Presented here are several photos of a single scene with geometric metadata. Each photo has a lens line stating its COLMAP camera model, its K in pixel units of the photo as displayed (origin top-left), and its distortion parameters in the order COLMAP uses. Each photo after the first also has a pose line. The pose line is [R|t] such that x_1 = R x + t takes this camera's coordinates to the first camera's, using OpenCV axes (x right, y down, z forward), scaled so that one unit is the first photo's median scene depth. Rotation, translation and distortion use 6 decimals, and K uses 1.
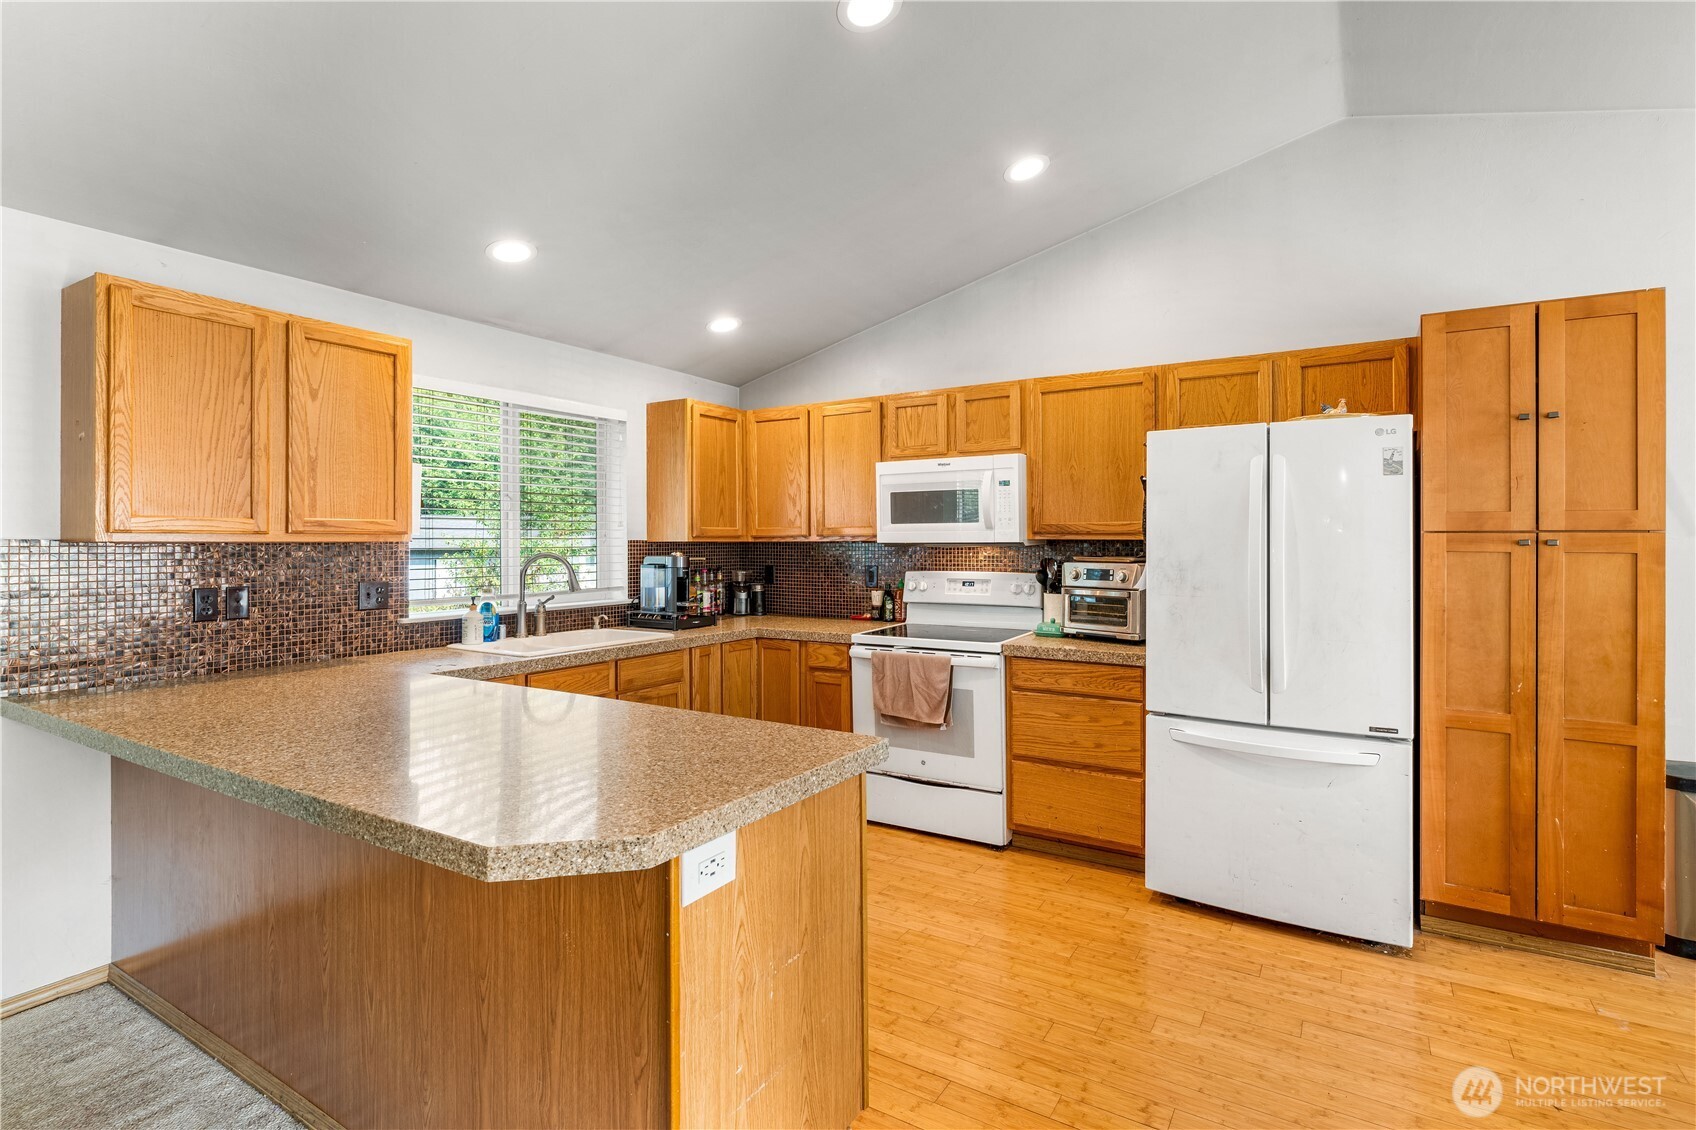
lens RADIAL K [[825.3, 0, 844.7], [0, 825.3, 538.7], [0, 0, 1]] dist [0.002991, -0.000178]
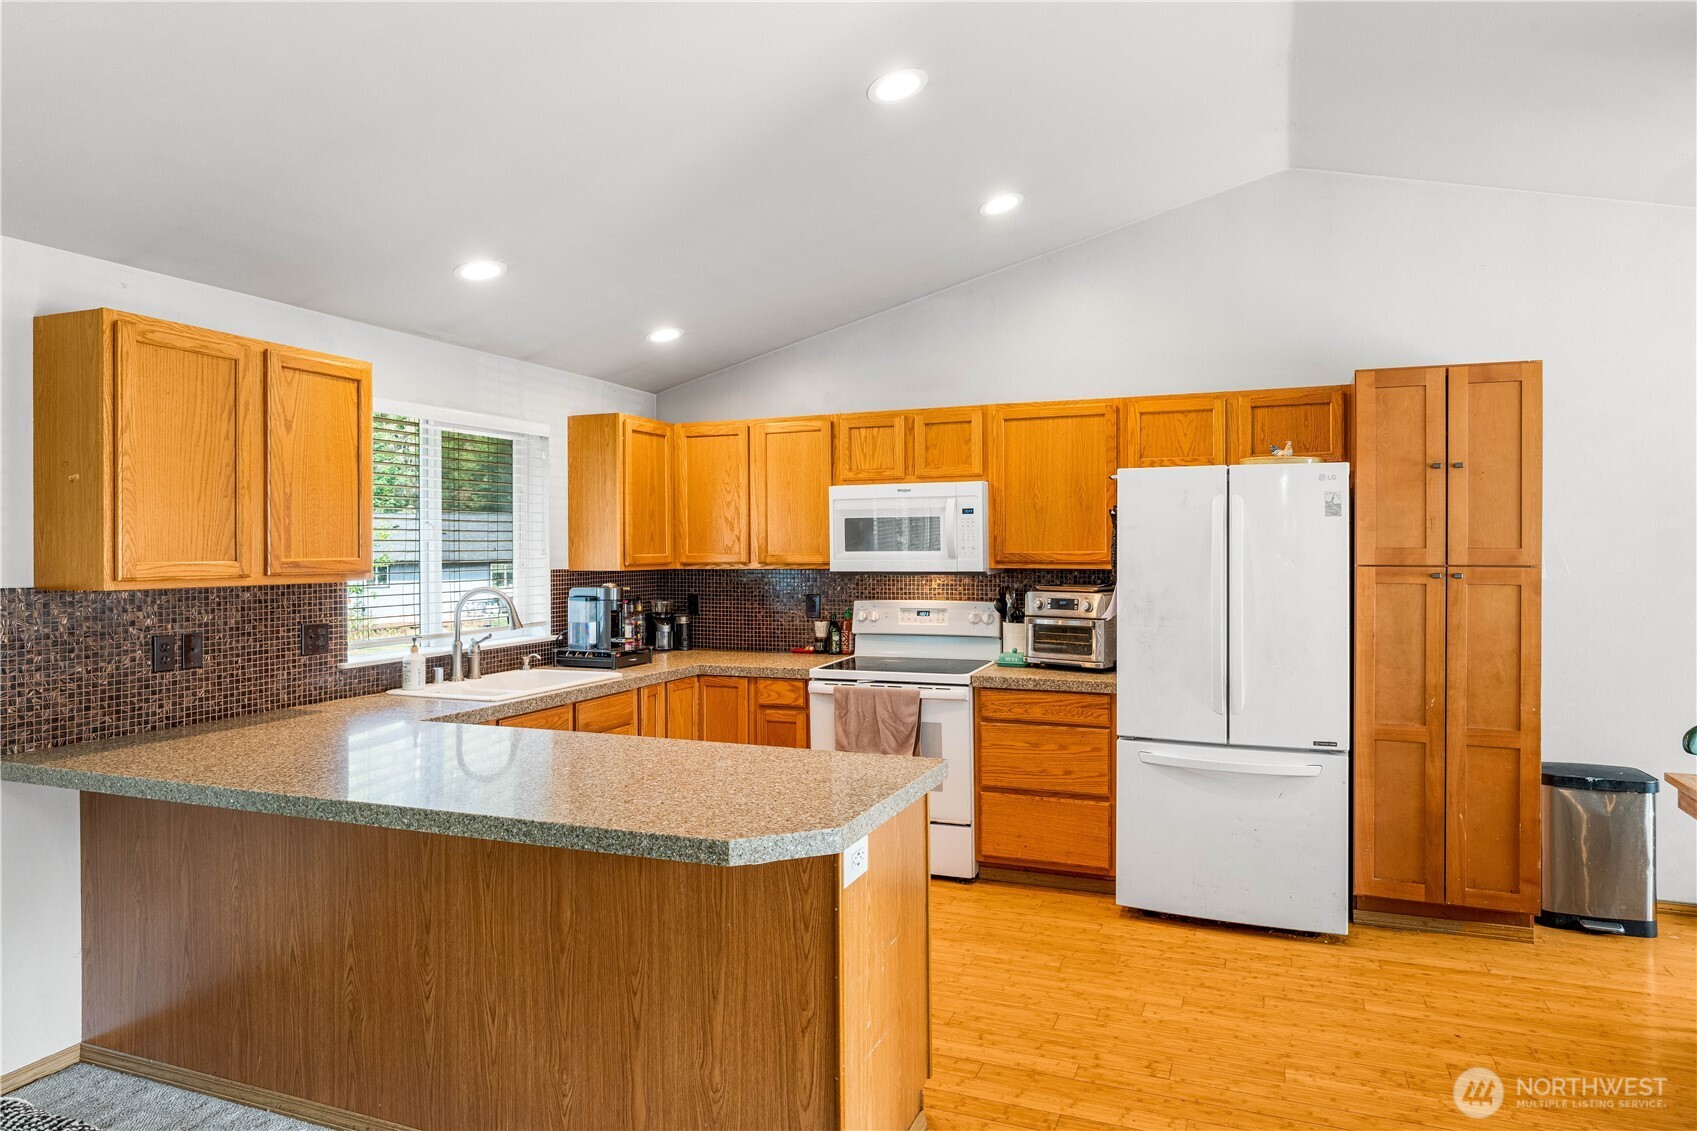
lens RADIAL K [[1053.3, 0, 845.0], [0, 1053.3, 552.3], [0, 0, 1]] dist [-0.001575, 0.001079]
pose [[0.985192, -0.004058, 0.171409, -0.187234], [0.002637, 0.999960, 0.008515, -0.033709], [-0.171437, -0.007937, 0.985163, -0.235285]]
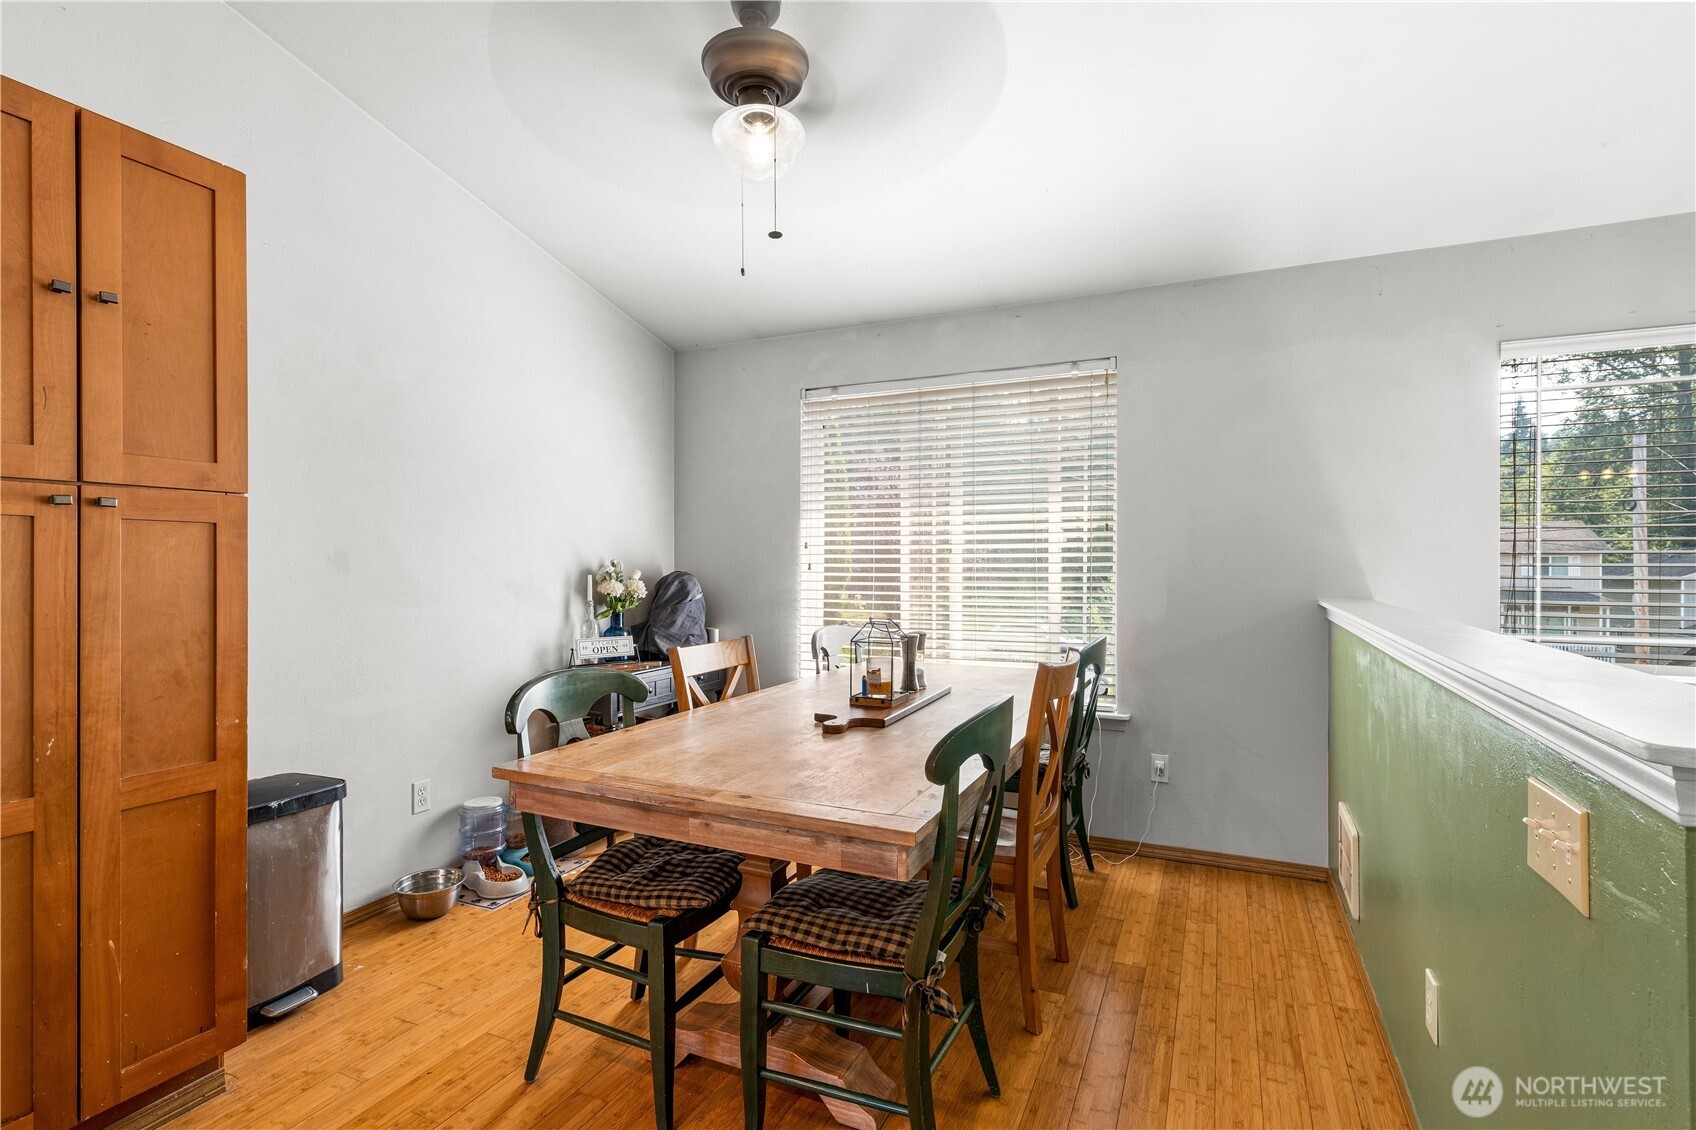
lens RADIAL K [[812.5, 0, 844.6], [0, 812.5, 560.7], [0, 0, 1]] dist [0.000388, 0.000397]
pose [[-0.121238, -0.002331, 0.992621, 0.139149], [-0.003292, 0.999993, 0.001946, 0.035708], [-0.992618, -0.003031, -0.121245, 0.406475]]
